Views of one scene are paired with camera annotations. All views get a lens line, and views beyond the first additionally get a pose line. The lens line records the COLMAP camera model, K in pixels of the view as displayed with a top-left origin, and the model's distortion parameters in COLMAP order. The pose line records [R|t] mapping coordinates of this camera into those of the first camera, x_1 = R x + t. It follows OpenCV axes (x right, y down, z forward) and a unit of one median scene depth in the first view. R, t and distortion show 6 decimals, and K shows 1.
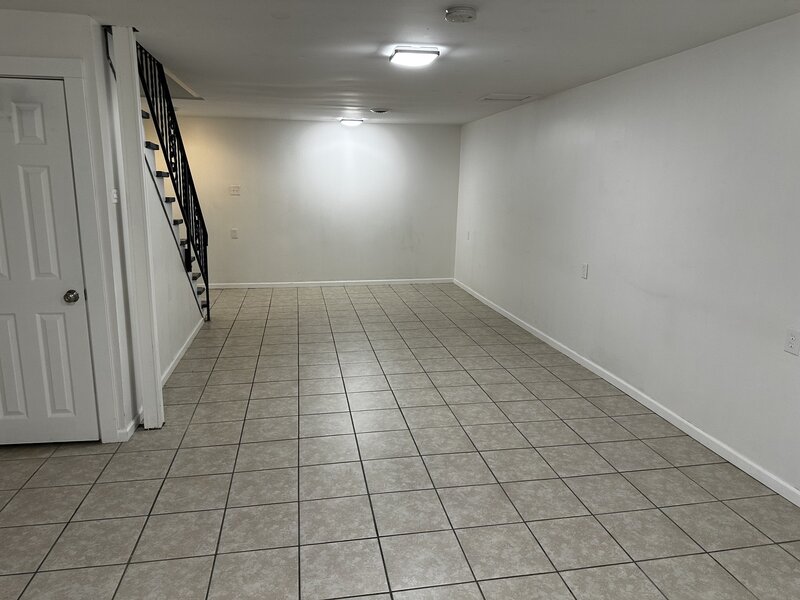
lens RADIAL K [[559.8, 0, 400.9], [0, 559.8, 295.2], [0, 0, 1]] dist [0.018474, -0.007403]
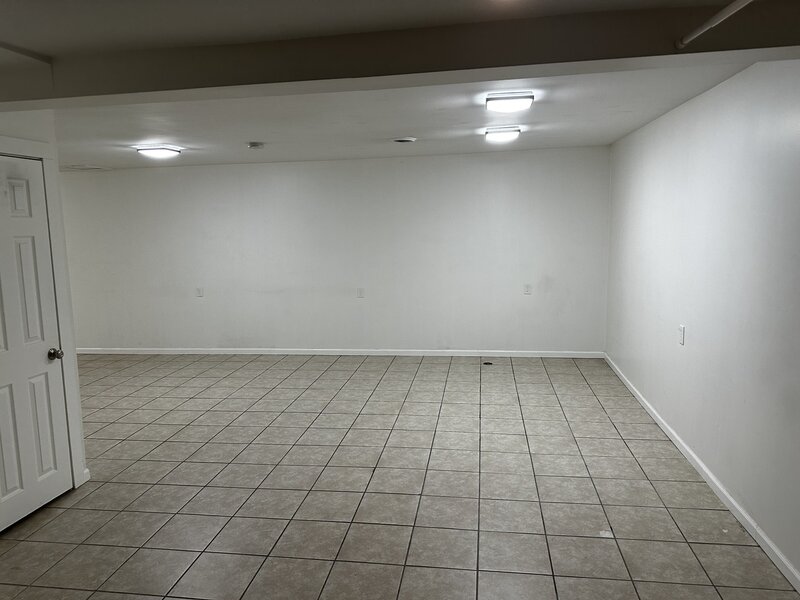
lens RADIAL K [[559.8, 0, 400.5], [0, 559.8, 300.2], [0, 0, 1]] dist [0.018474, -0.007403]
pose [[0.328011, -0.155148, 0.931846, -1.420650], [0.223304, 0.971200, 0.083096, -0.041133], [-0.917902, 0.180829, 0.353210, -0.009535]]
